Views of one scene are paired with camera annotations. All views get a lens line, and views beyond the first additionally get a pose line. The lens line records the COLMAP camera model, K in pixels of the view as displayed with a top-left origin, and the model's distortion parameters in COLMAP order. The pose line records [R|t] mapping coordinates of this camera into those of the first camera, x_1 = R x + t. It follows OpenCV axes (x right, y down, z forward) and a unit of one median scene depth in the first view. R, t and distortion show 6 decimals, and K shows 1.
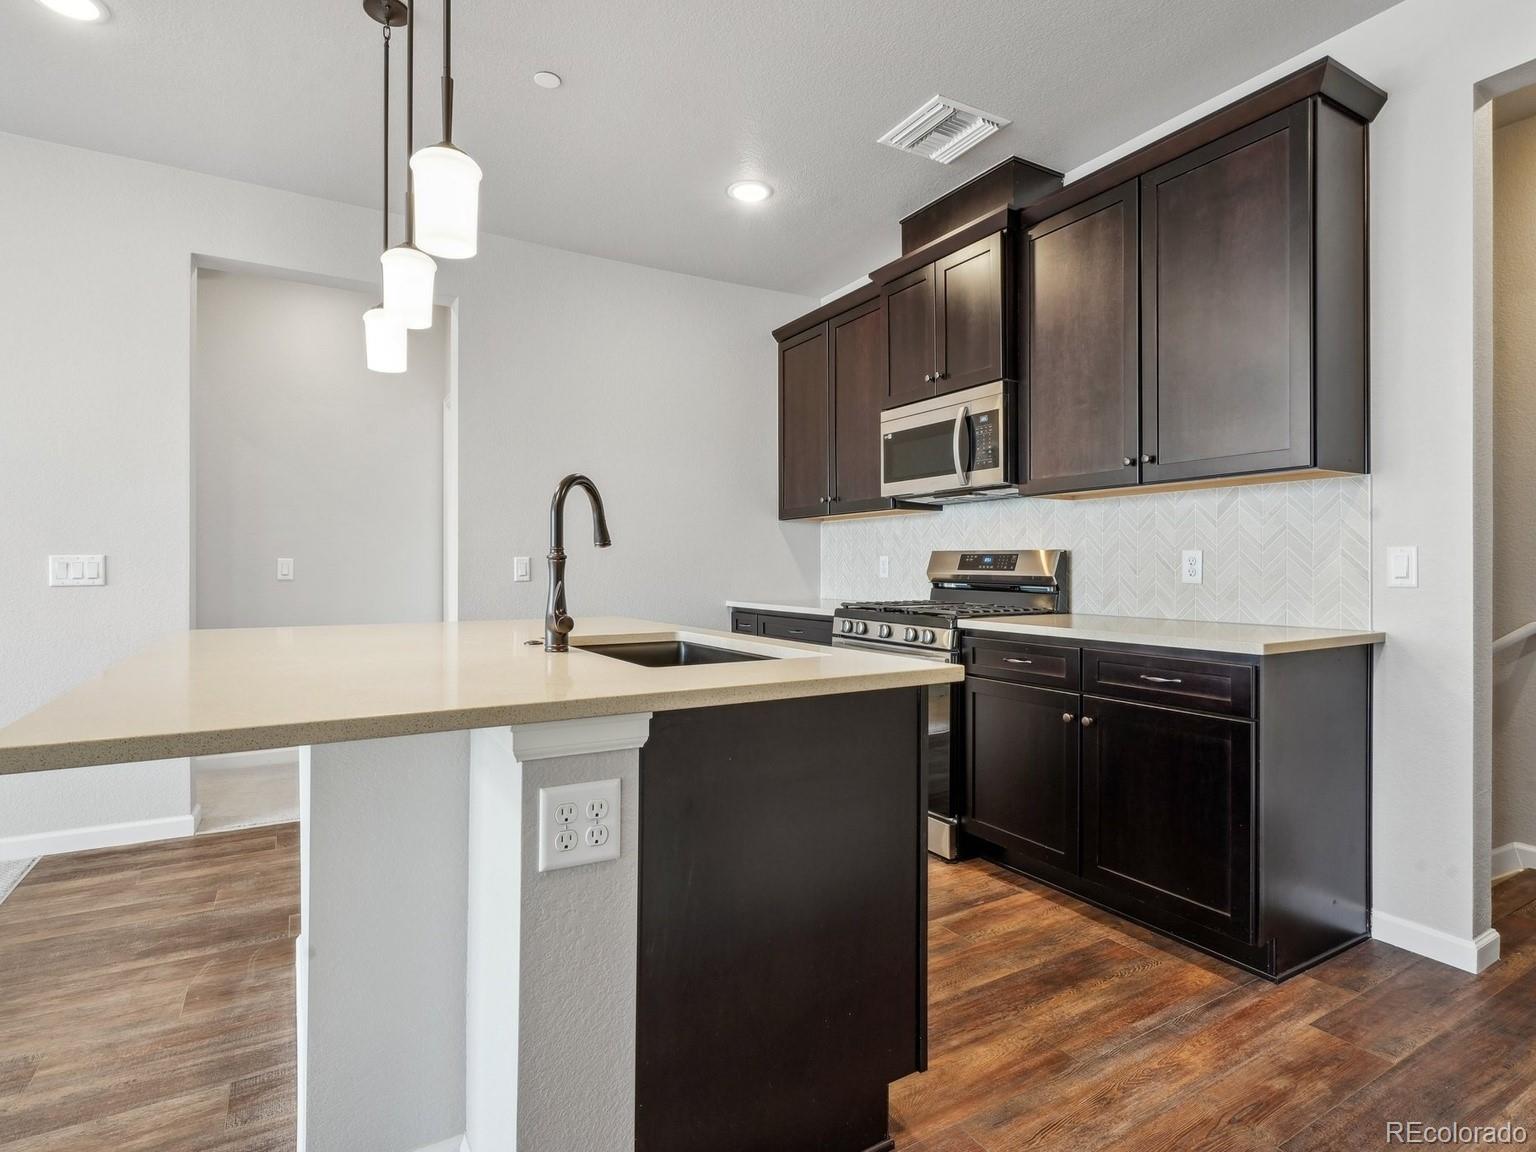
lens RADIAL K [[802.8, 0, 774.2], [0, 802.8, 574.3], [0, 0, 1]] dist [-0.011120, 0.002218]
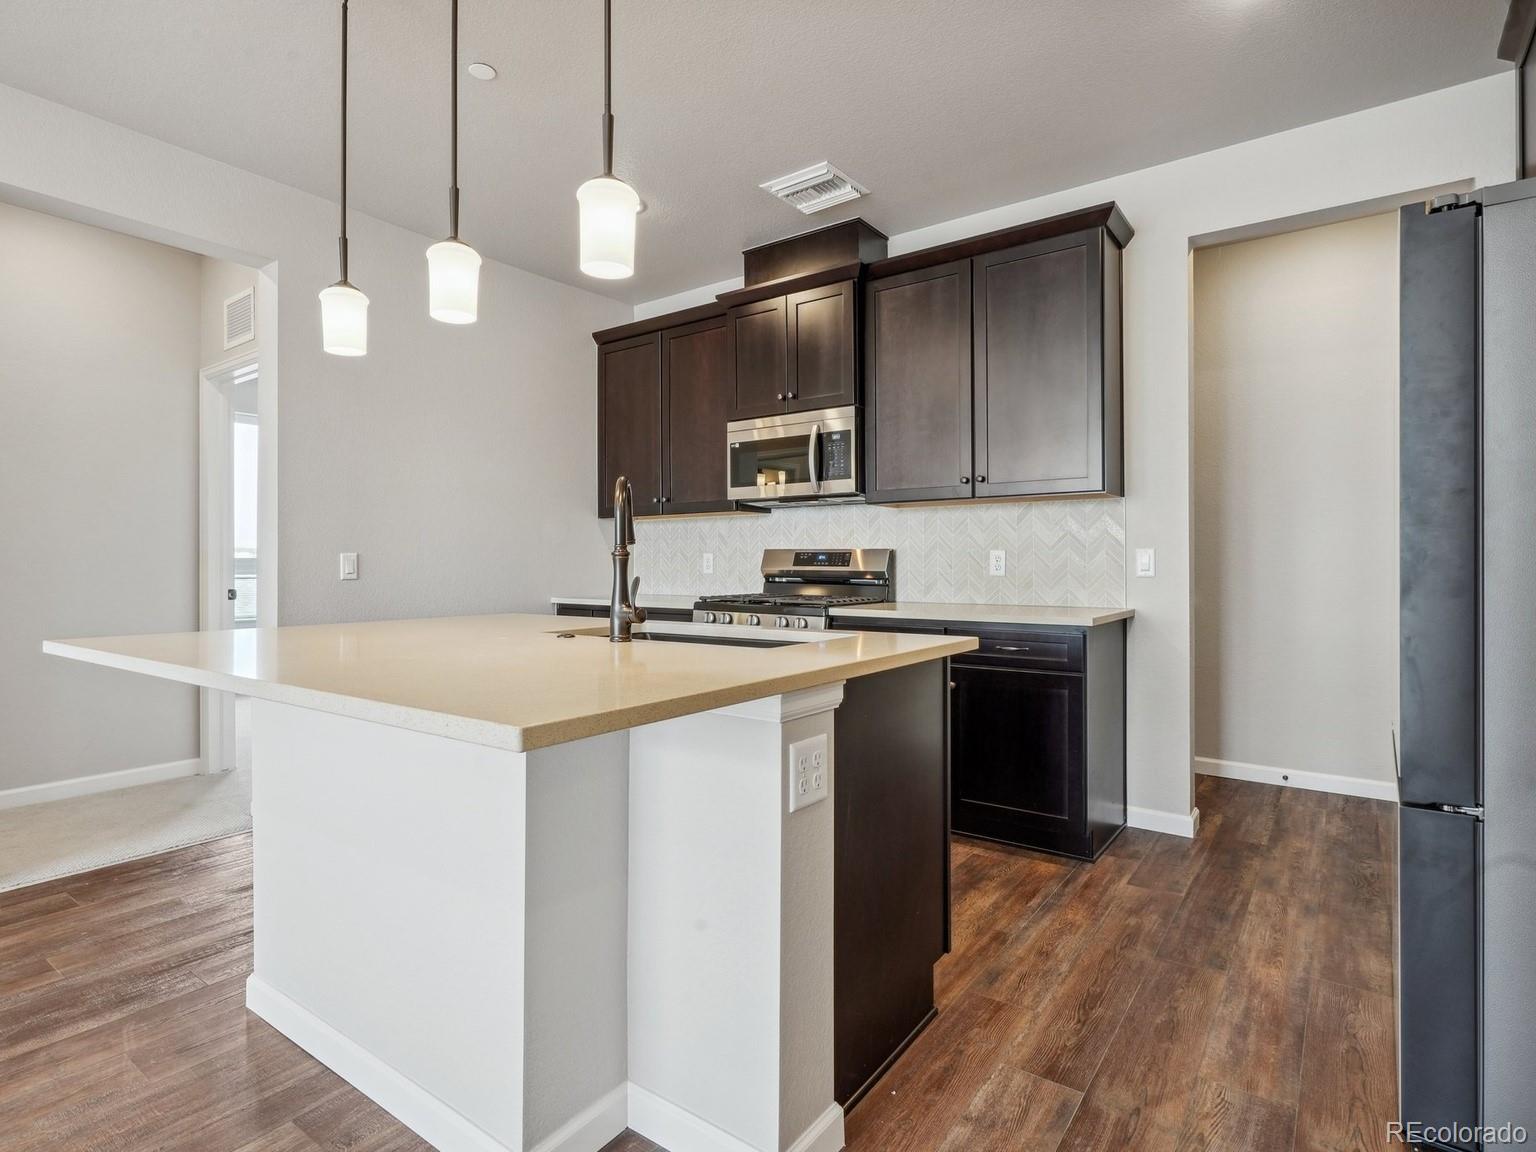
lens RADIAL K [[802.8, 0, 774.3], [0, 802.8, 569.0], [0, 0, 1]] dist [-0.011120, 0.002218]
pose [[0.918319, -0.003163, 0.395829, -0.347849], [0.004403, 0.999988, -0.002224, 0.001528], [-0.395817, 0.003785, 0.918322, -0.048881]]
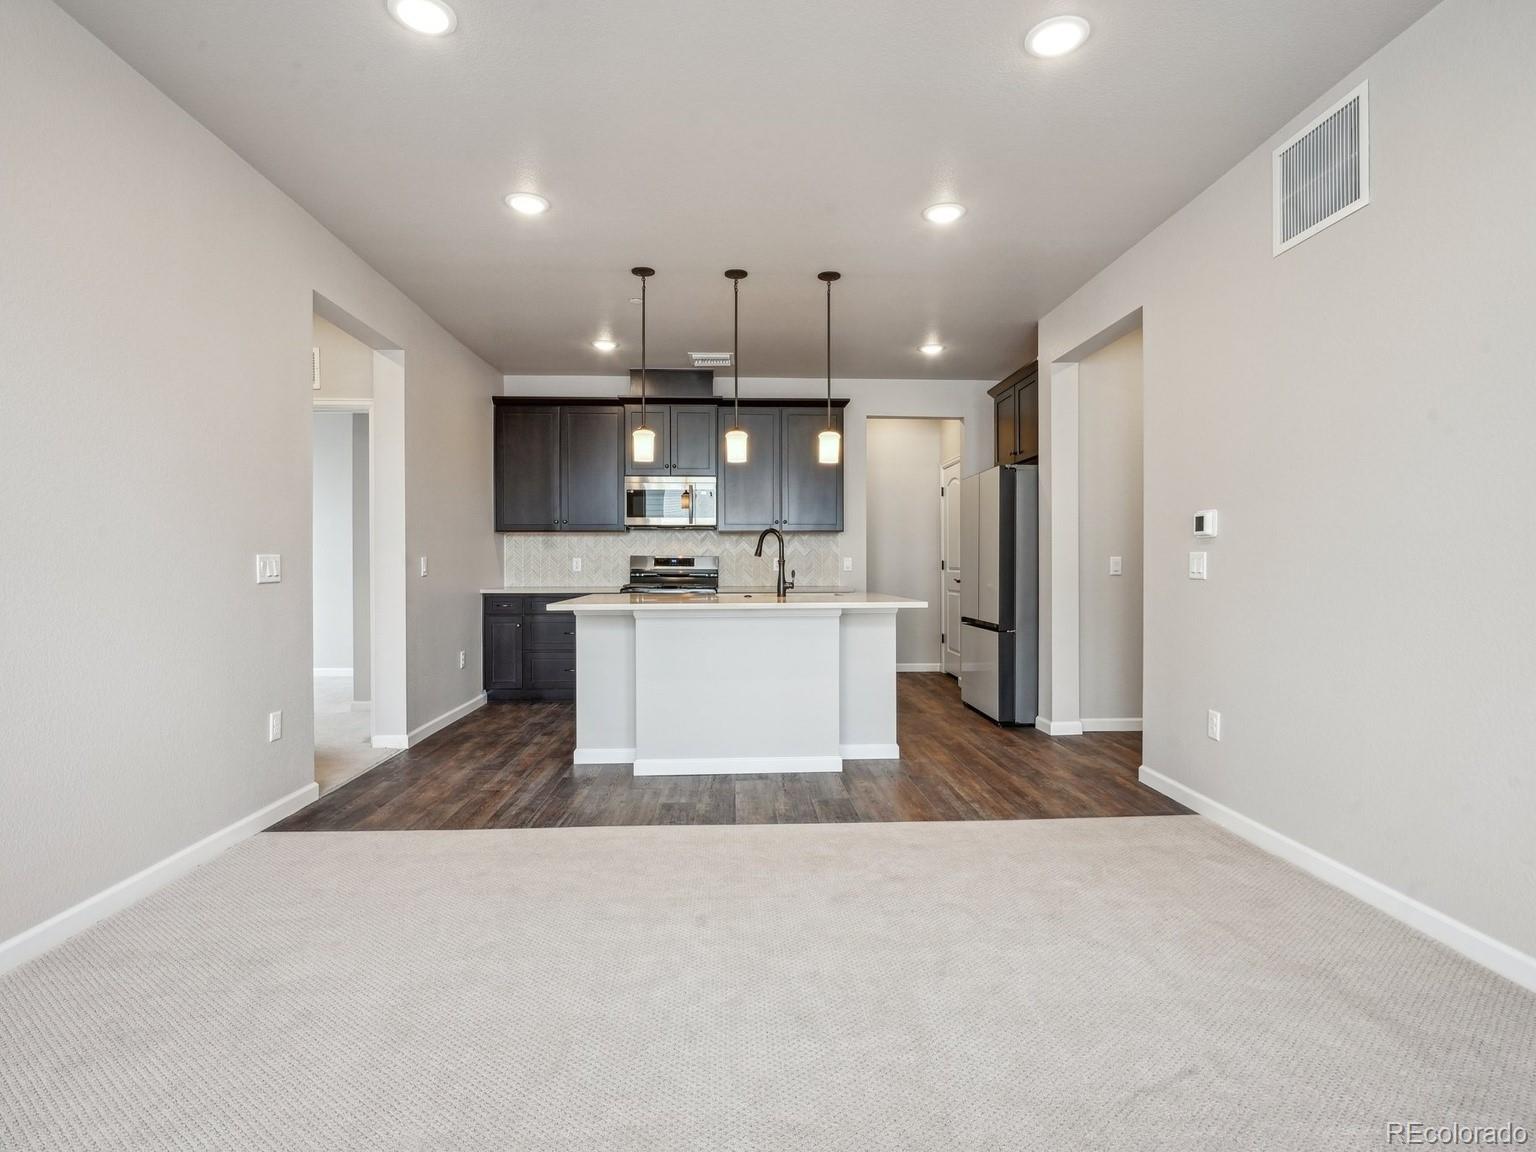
lens RADIAL K [[802.8, 0, 778.4], [0, 802.8, 569.1], [0, 0, 1]] dist [-0.011120, 0.002218]
pose [[0.459624, -0.005681, 0.888096, -1.818404], [0.008762, 0.999960, 0.001862, -0.000077], [-0.888071, 0.006926, 0.459655, -0.150410]]
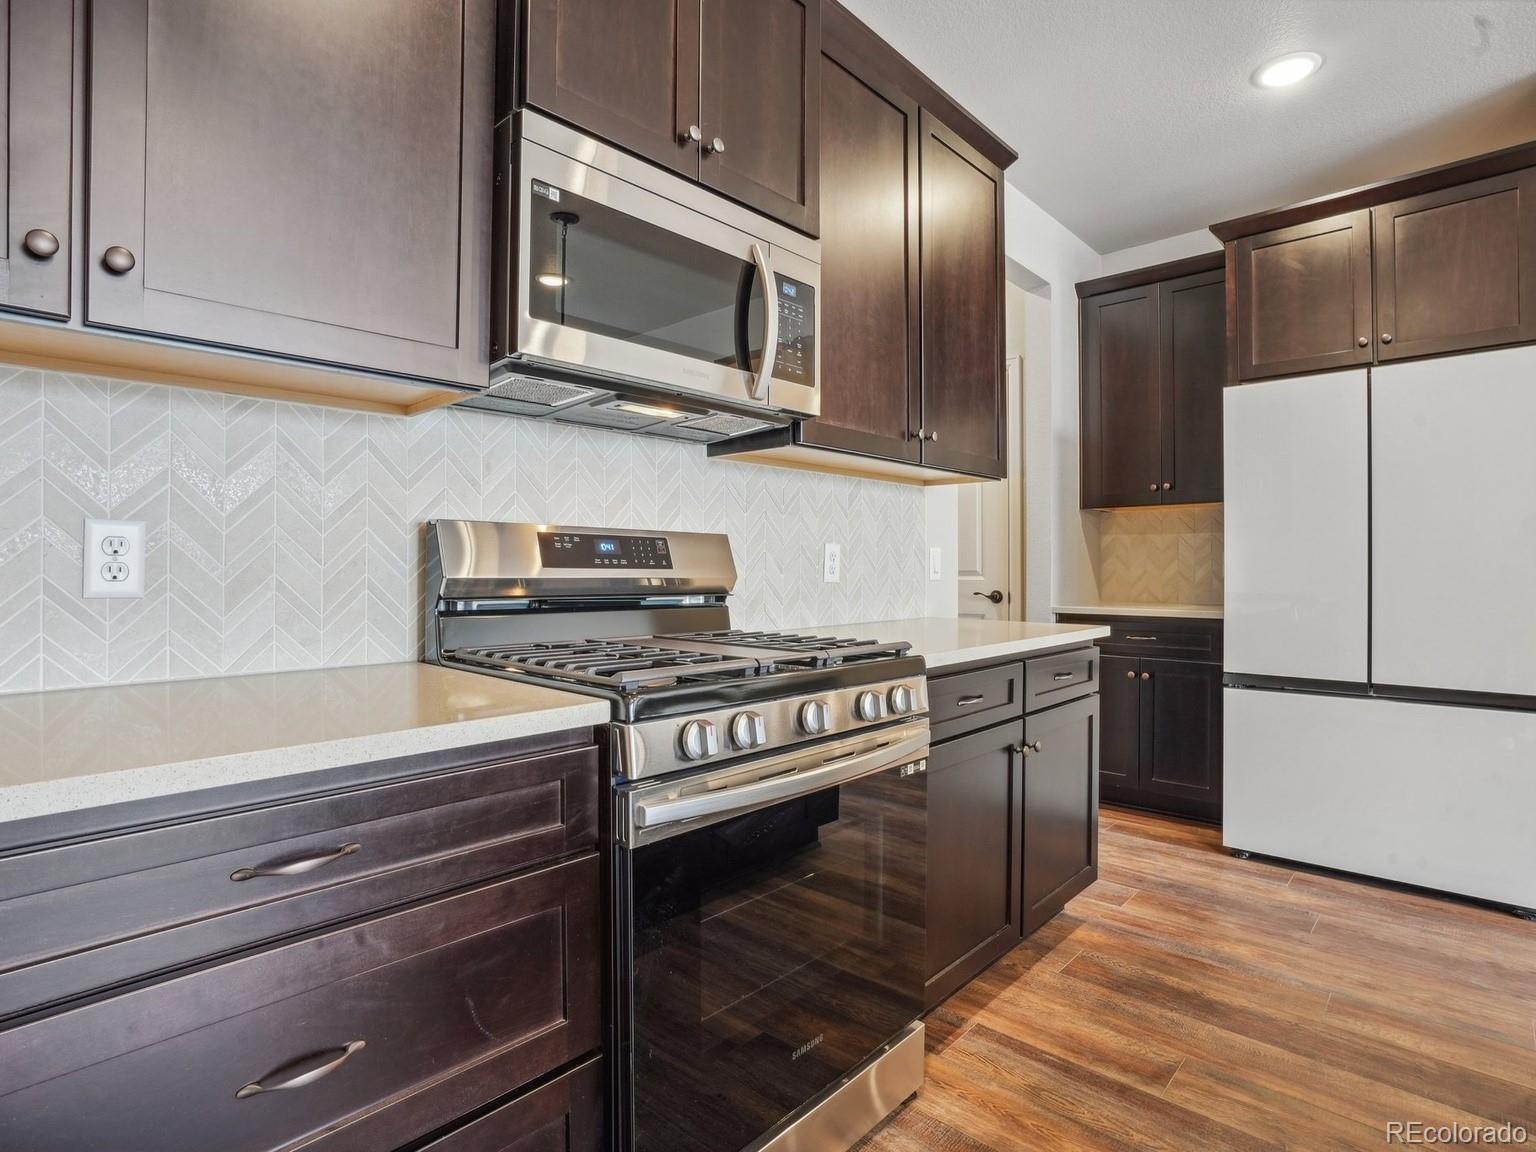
lens RADIAL K [[802.8, 0, 781.8], [0, 802.8, 567.2], [0, 0, 1]] dist [-0.011120, 0.002218]
pose [[-0.297664, 0.002195, 0.954668, -0.323724], [0.009288, 0.999957, 0.000597, -0.007048], [-0.954626, 0.009044, -0.297671, 1.425504]]
